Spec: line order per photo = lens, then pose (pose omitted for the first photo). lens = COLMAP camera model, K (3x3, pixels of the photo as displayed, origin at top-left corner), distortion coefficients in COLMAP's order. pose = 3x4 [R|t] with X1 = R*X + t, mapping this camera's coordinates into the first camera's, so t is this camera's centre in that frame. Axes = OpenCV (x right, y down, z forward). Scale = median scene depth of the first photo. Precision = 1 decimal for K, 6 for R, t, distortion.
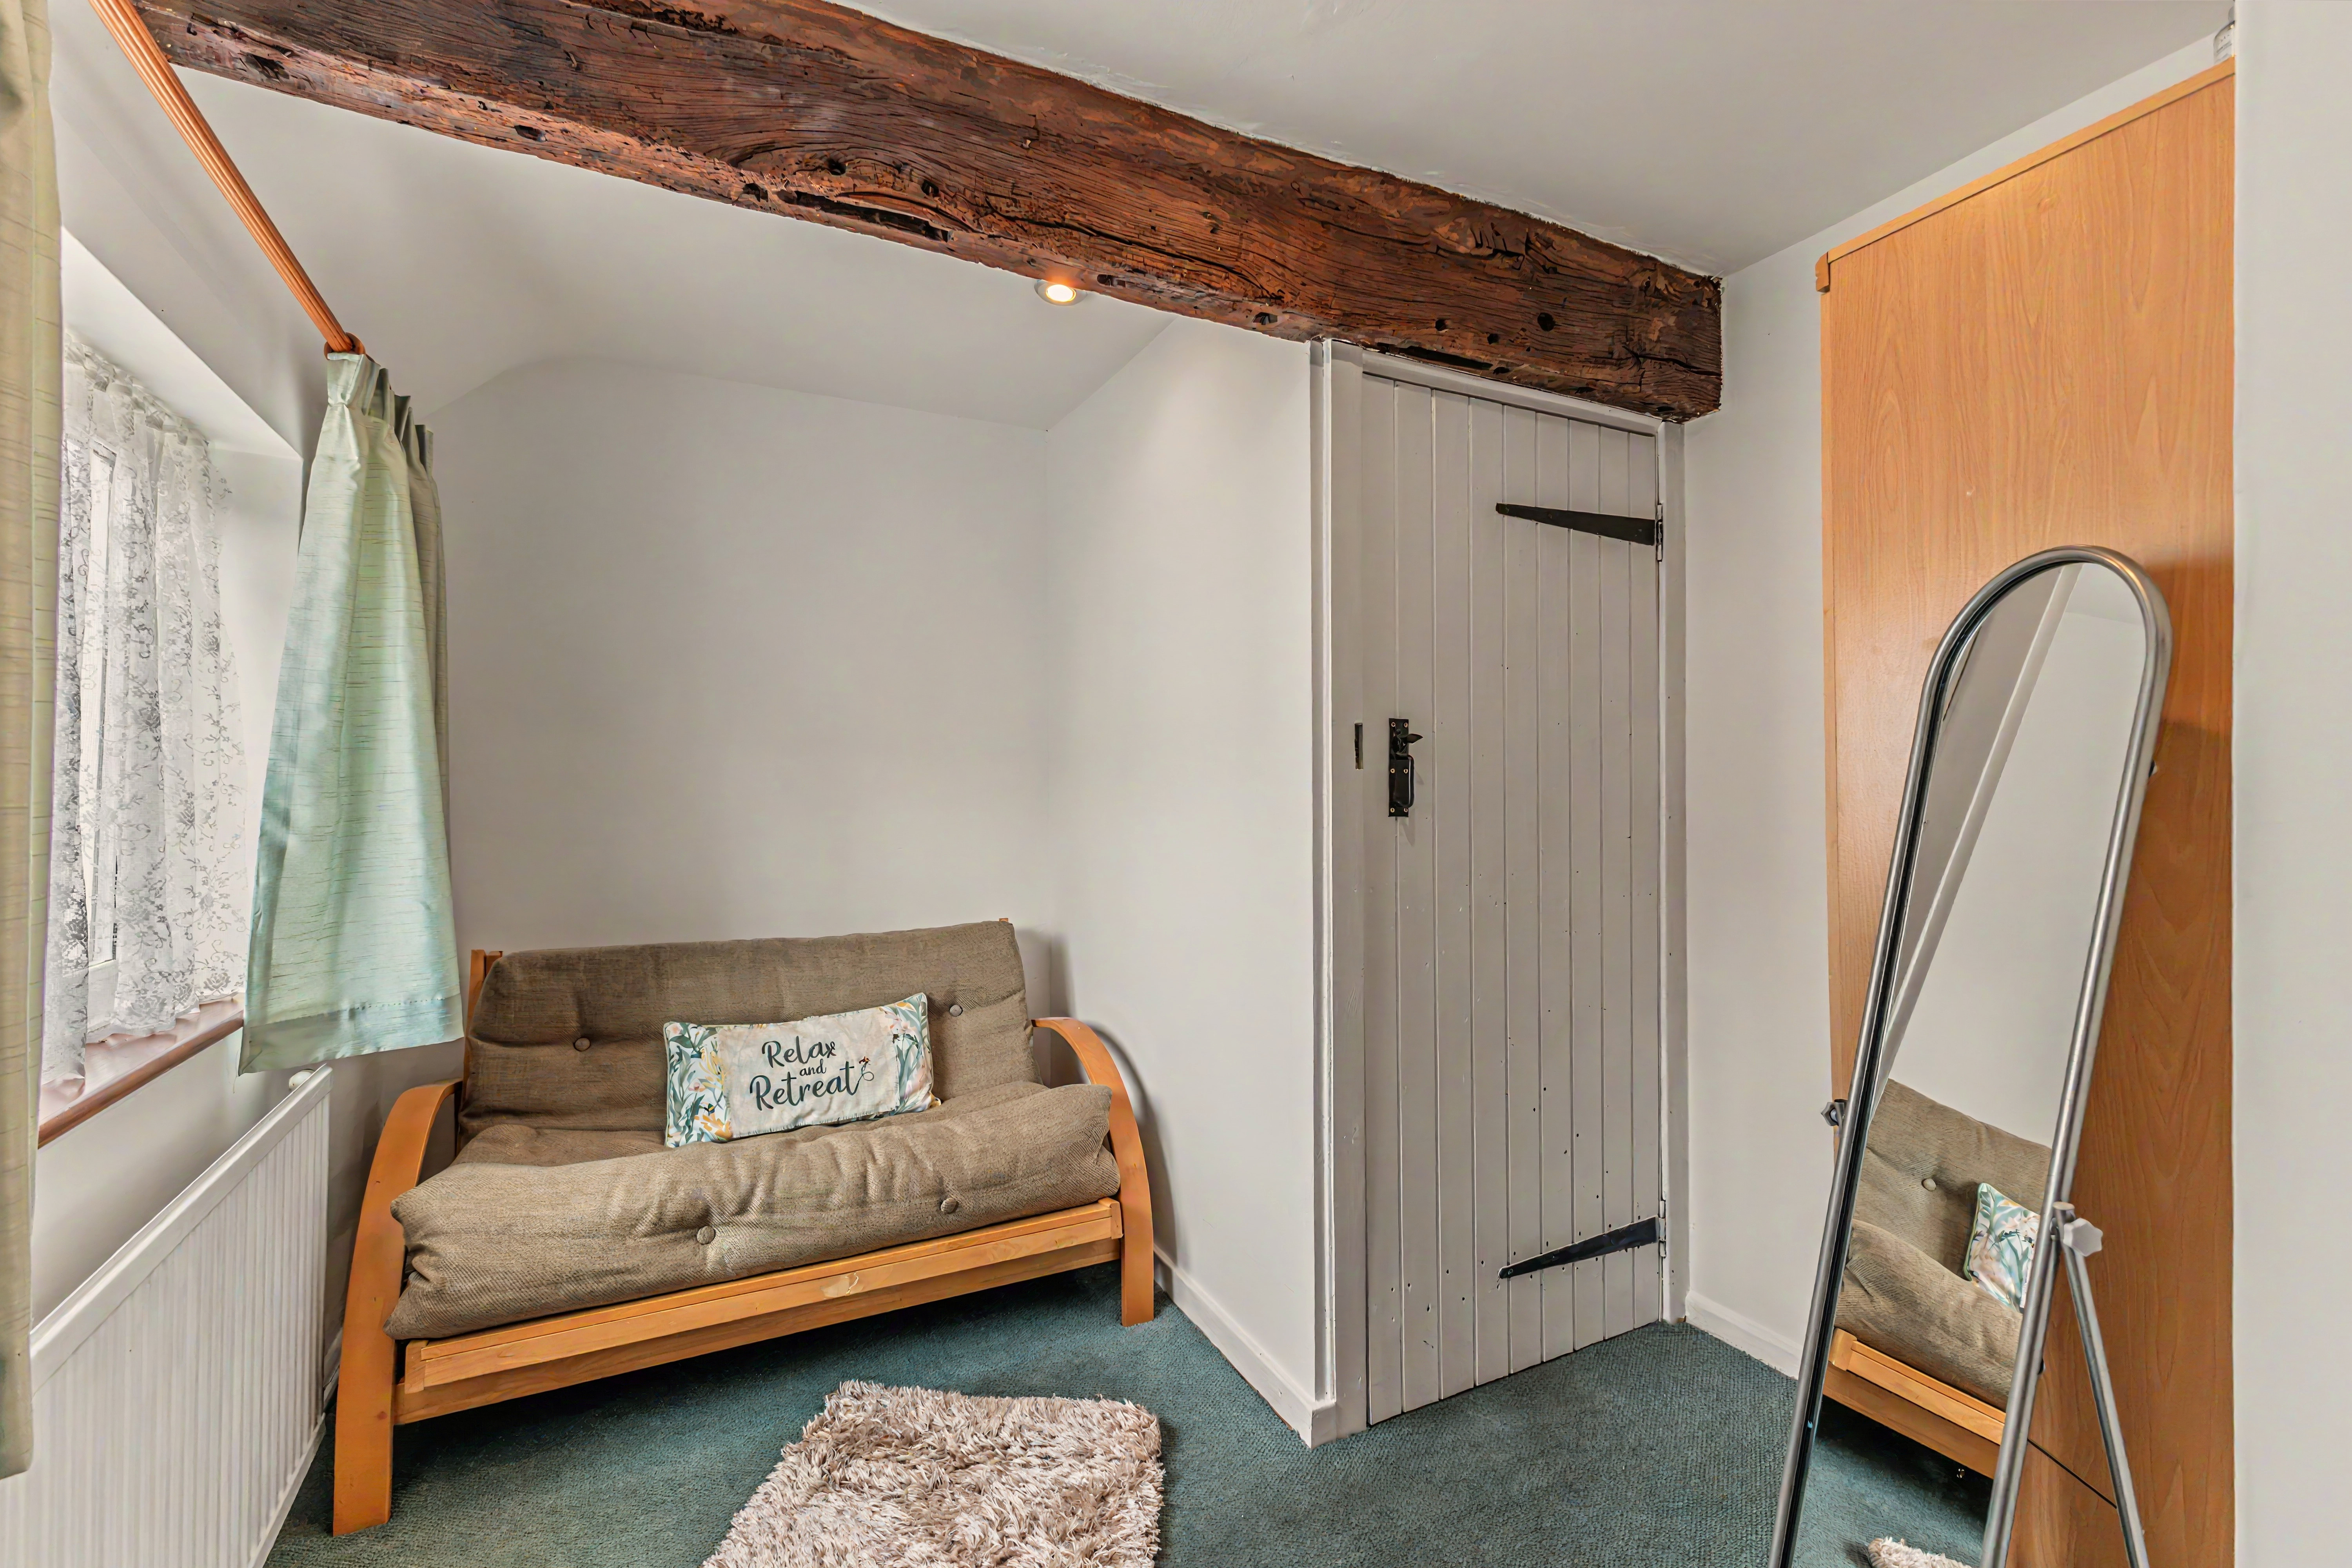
lens RADIAL K [[1022.2, 0, 1137.0], [0, 1022.2, 775.9], [0, 0, 1]] dist [0.001310, 0.000050]
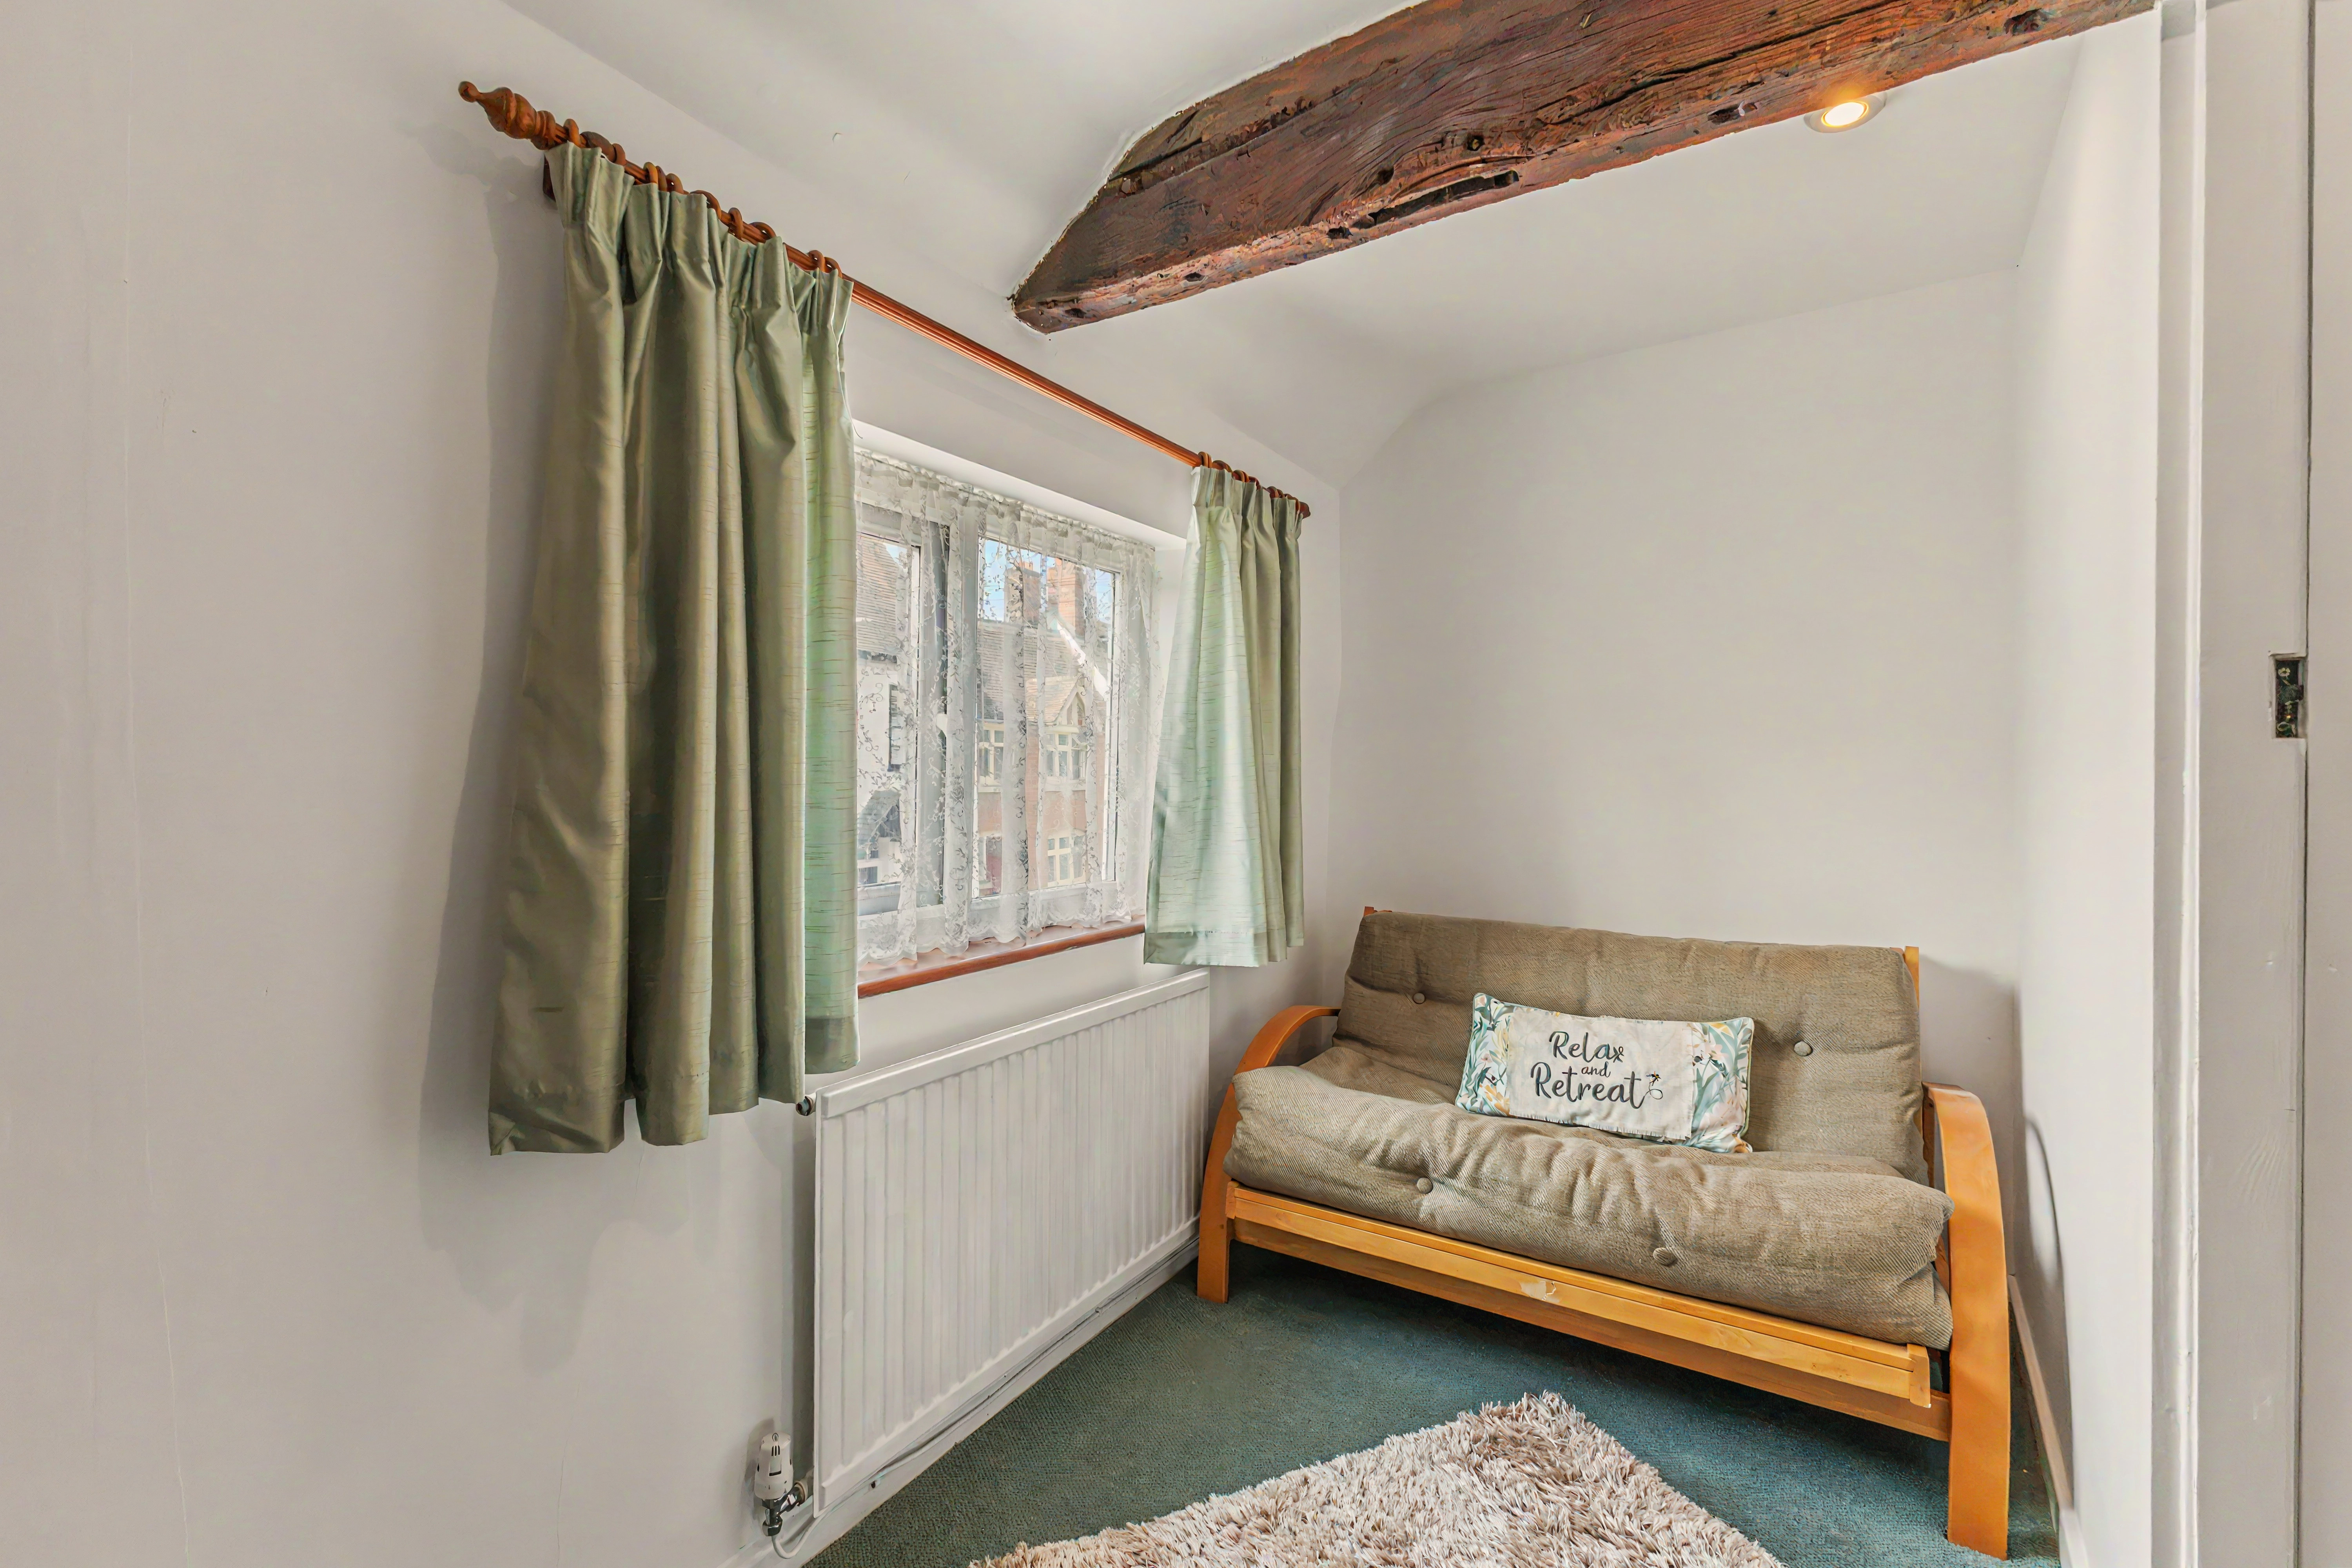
lens RADIAL K [[1022.2, 0, 1137.0], [0, 1022.2, 775.9], [0, 0, 1]] dist [0.001310, 0.000050]
pose [[0.497904, -0.000037, -0.867232, 0.328937], [0.011099, 0.999918, 0.006330, 0.002490], [0.867161, -0.012777, 0.497864, 0.176492]]
